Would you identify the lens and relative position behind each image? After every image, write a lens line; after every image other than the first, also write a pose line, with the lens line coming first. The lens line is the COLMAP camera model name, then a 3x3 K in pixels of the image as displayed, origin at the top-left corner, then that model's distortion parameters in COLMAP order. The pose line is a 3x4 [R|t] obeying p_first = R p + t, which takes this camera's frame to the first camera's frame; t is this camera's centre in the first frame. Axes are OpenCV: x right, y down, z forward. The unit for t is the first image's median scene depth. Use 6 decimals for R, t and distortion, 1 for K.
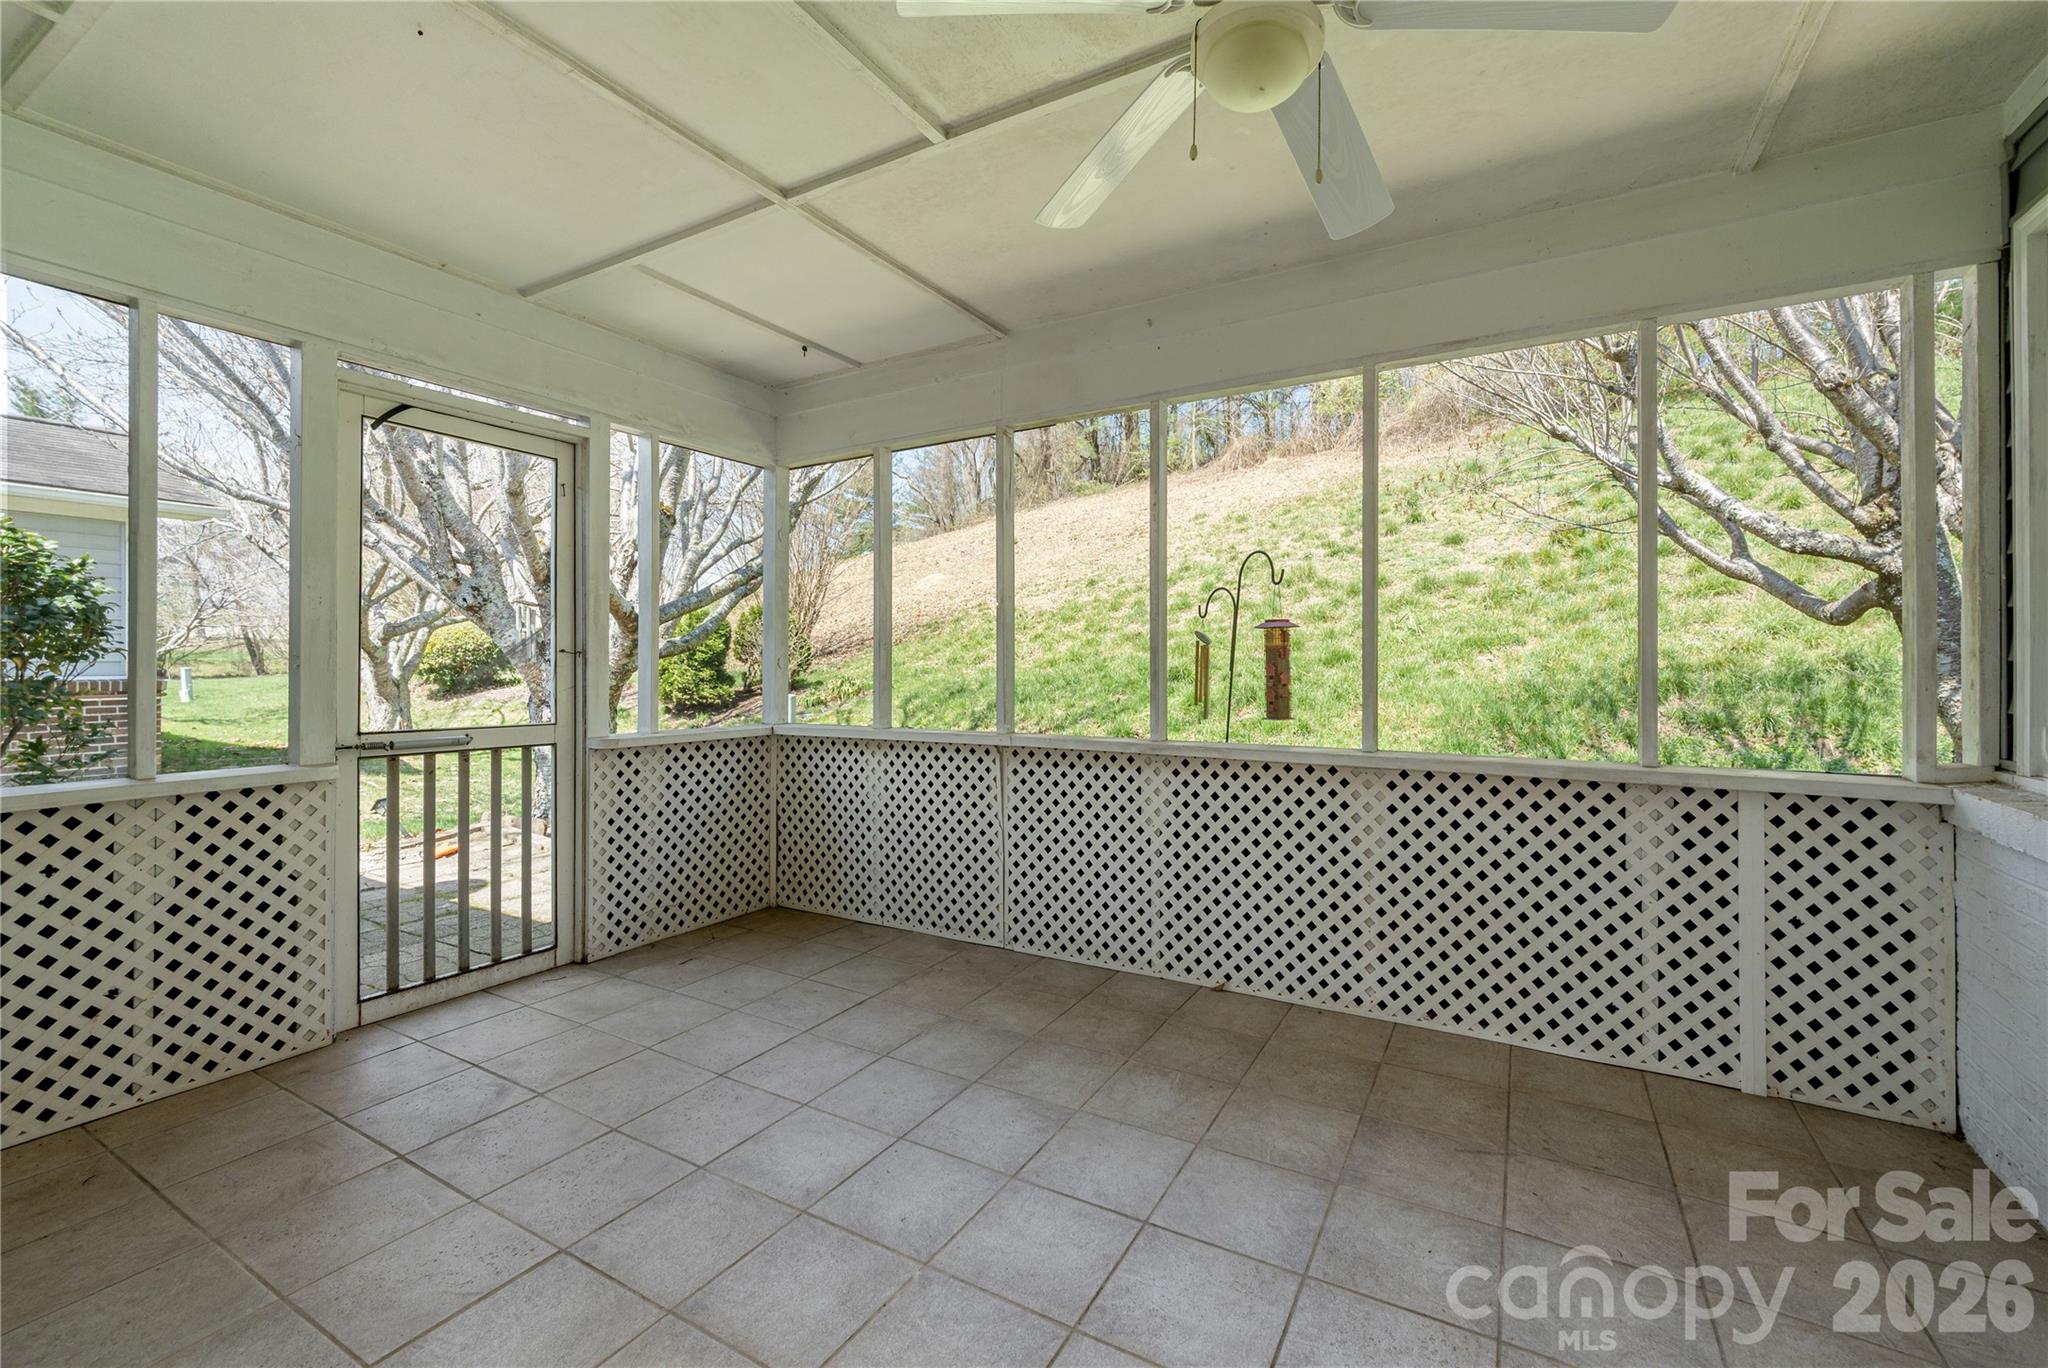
lens RADIAL K [[828.8, 0, 1027.5], [0, 828.8, 663.7], [0, 0, 1]] dist [0.000042, 0.000031]
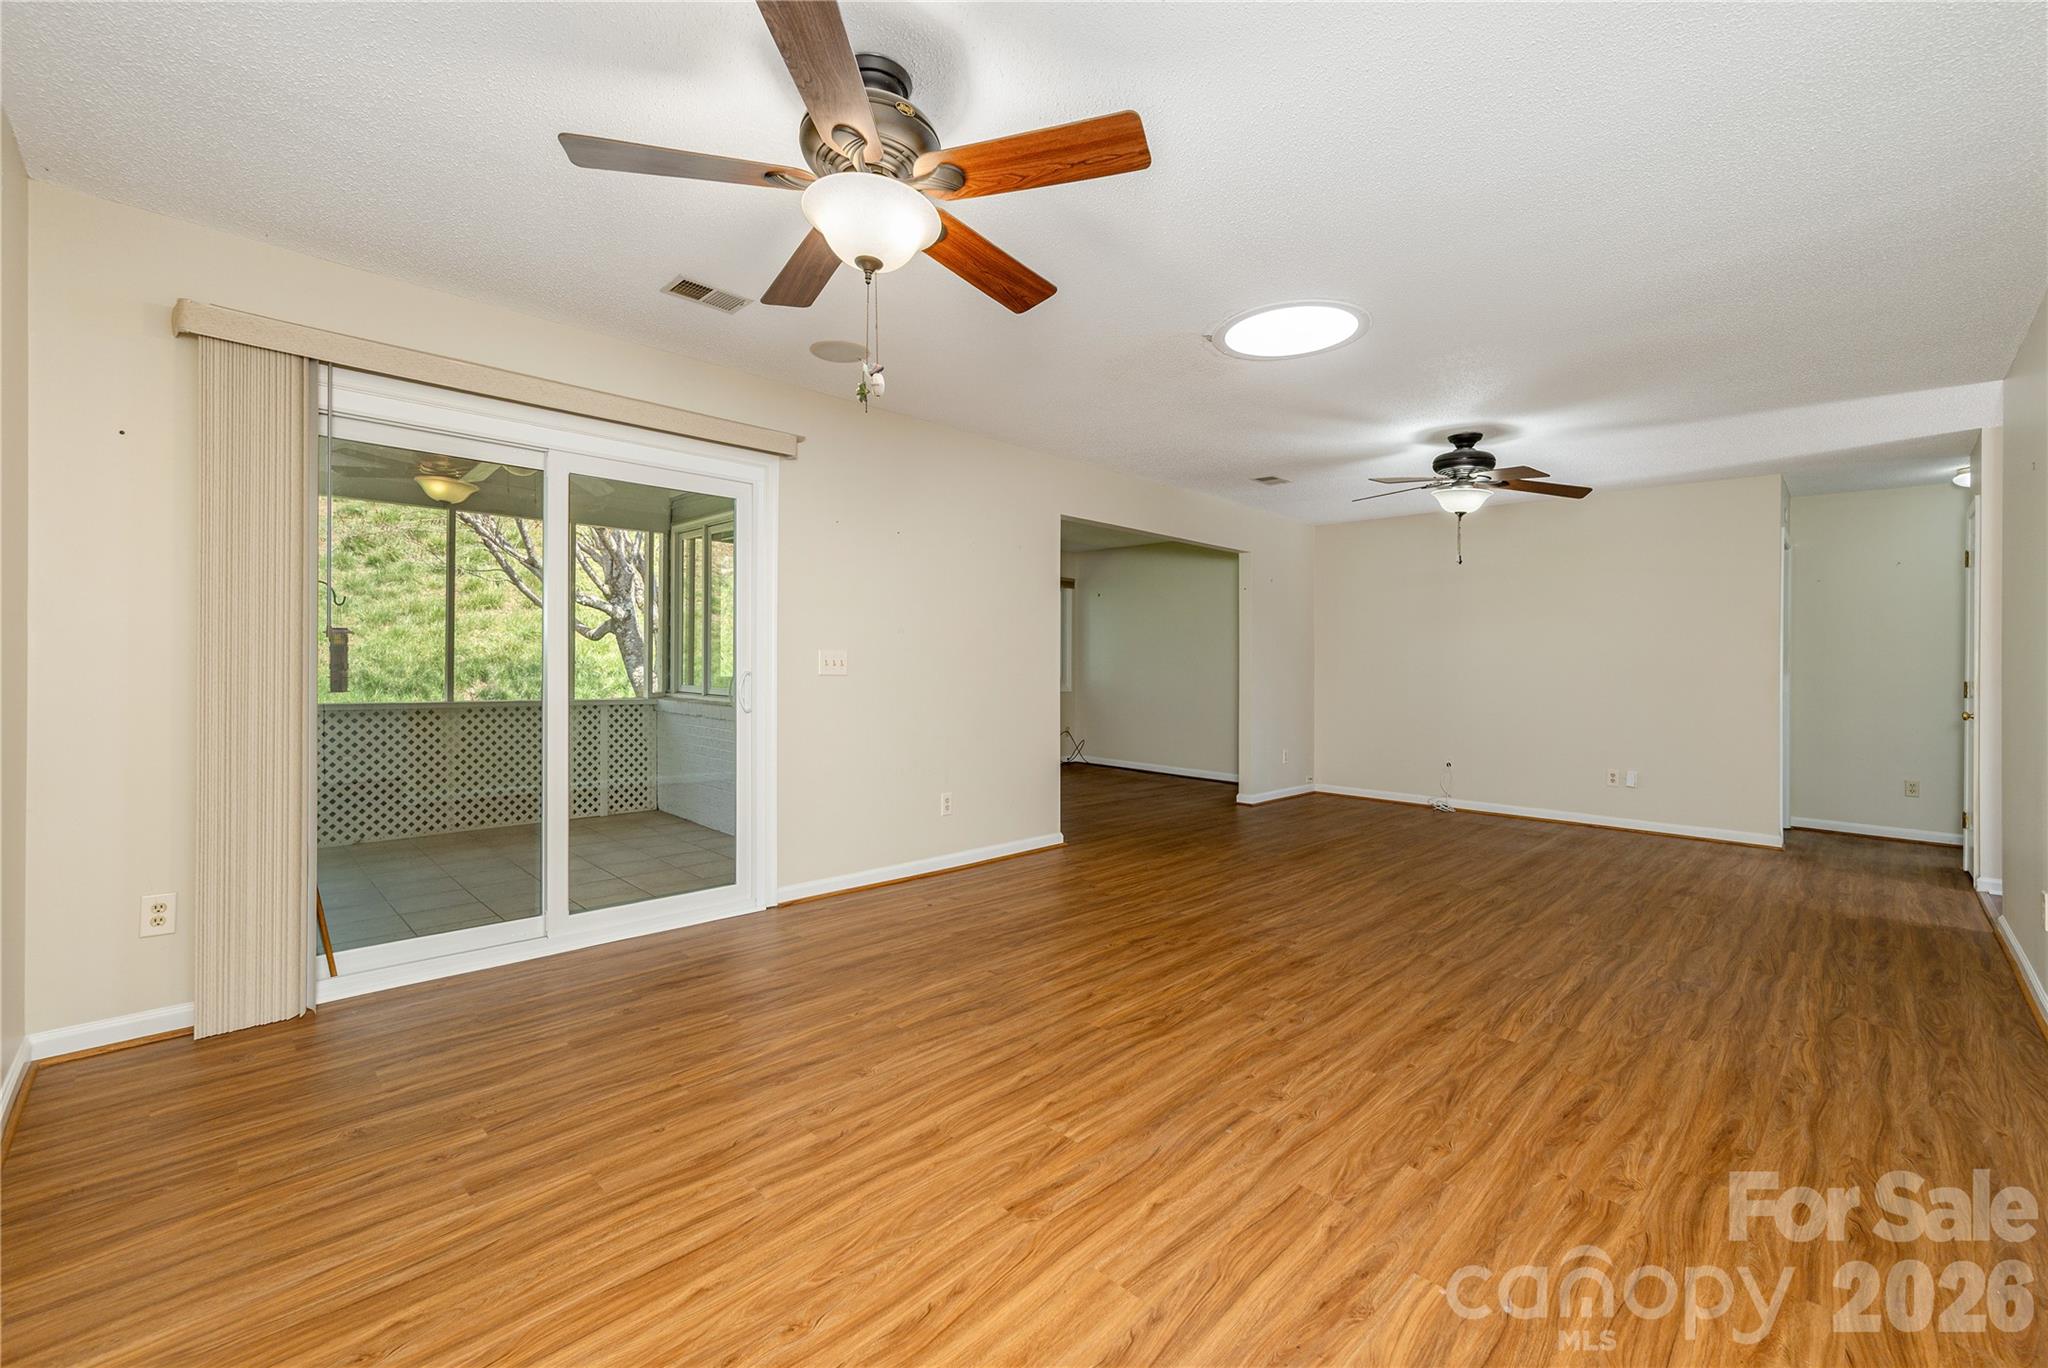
lens RADIAL K [[871.8, 0, 1025.4], [0, 871.8, 667.6], [0, 0, 1]] dist [-0.000284, 0.000015]
pose [[0.252508, 0.000183, 0.967595, -1.180990], [-0.011054, 0.999935, 0.002696, 0.004028], [-0.967532, -0.011377, 0.252493, -0.810079]]
